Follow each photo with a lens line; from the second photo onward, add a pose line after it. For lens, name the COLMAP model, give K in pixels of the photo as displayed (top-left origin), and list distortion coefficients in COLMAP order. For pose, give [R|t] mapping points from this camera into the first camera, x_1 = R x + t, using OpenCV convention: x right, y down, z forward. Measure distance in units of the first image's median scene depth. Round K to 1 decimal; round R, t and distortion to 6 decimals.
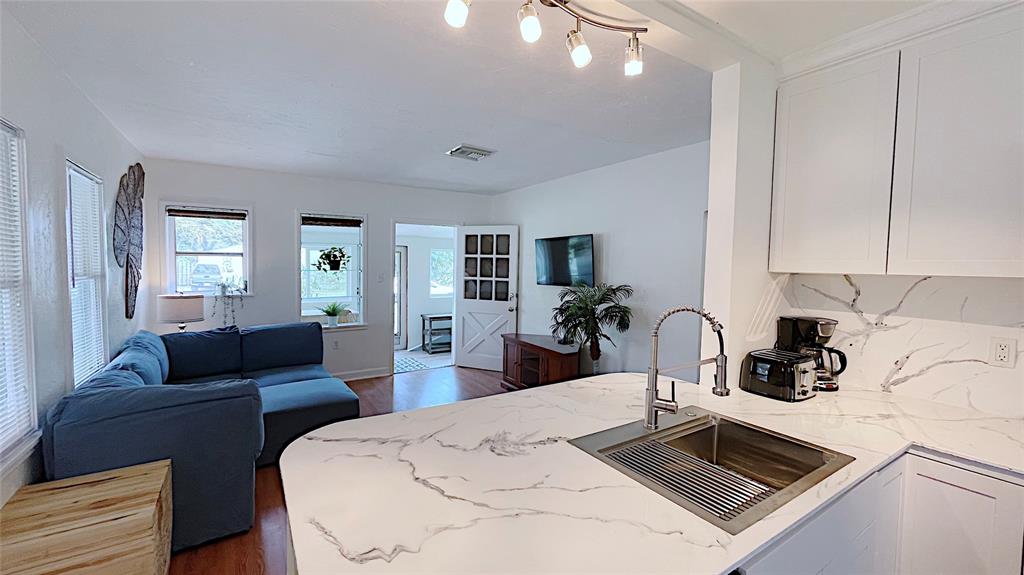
lens RADIAL K [[412.3, 0, 510.7], [0, 412.3, 284.9], [0, 0, 1]] dist [0.002072, 0.001016]
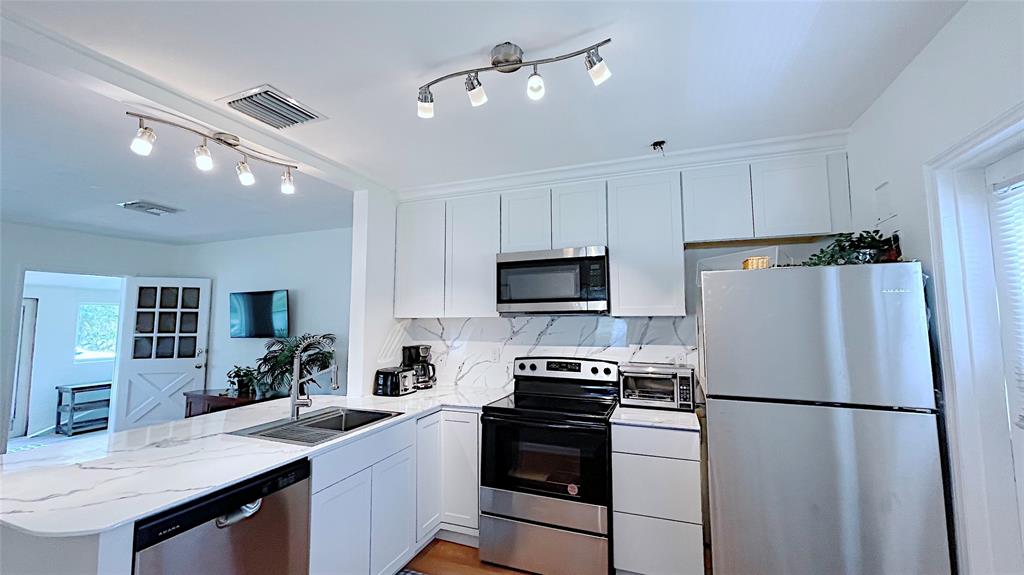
lens RADIAL K [[412.3, 0, 505.0], [0, 412.3, 283.9], [0, 0, 1]] dist [0.002072, 0.001016]
pose [[0.815227, 0.032572, 0.578225, 0.029025], [0.045830, 0.991658, -0.120475, 0.026209], [-0.577325, 0.124714, 0.806934, -0.284336]]
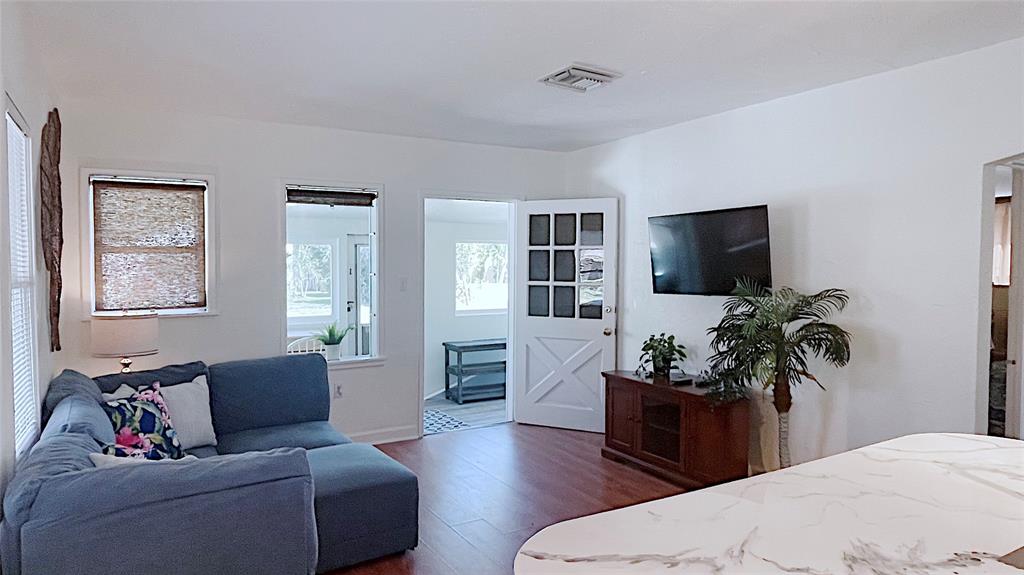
lens RADIAL K [[634.3, 0, 507.8], [0, 634.3, 289.0], [0, 0, 1]] dist [0.002061, -0.006817]
pose [[0.999339, -0.013197, -0.033867, -0.168074], [0.012760, 0.999833, -0.013085, 0.006777], [0.034034, 0.012645, 0.999341, 0.044760]]
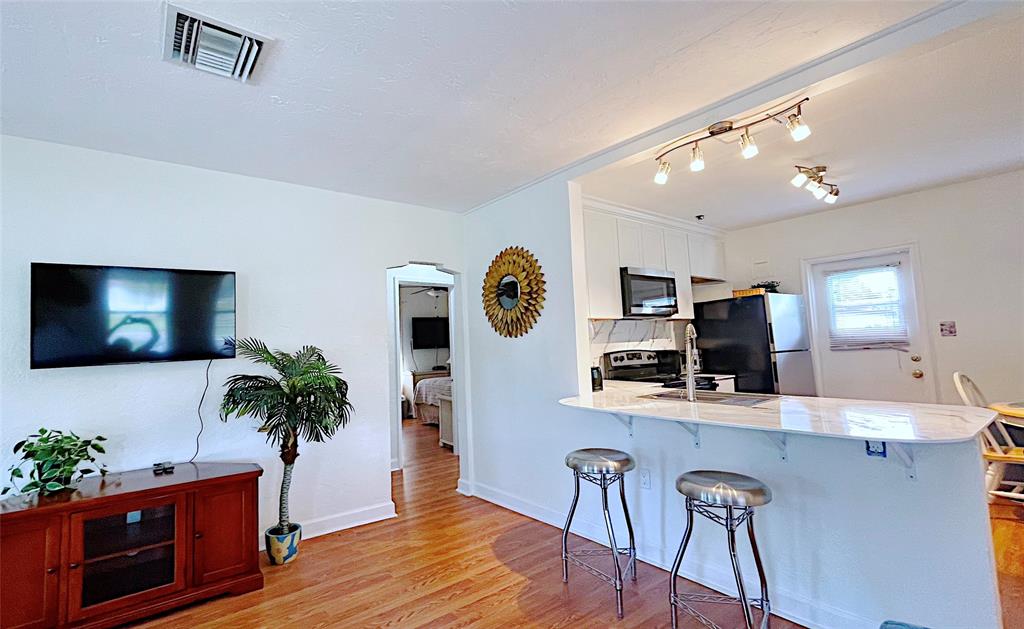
lens RADIAL K [[428.6, 0, 505.0], [0, 428.6, 309.1], [0, 0, 1]] dist [-0.003471, 0.000485]
pose [[-0.041092, 0.064737, 0.997056, -0.496450], [0.084238, 0.994570, -0.061104, 0.011637], [-0.995598, 0.081479, -0.046322, 0.642780]]
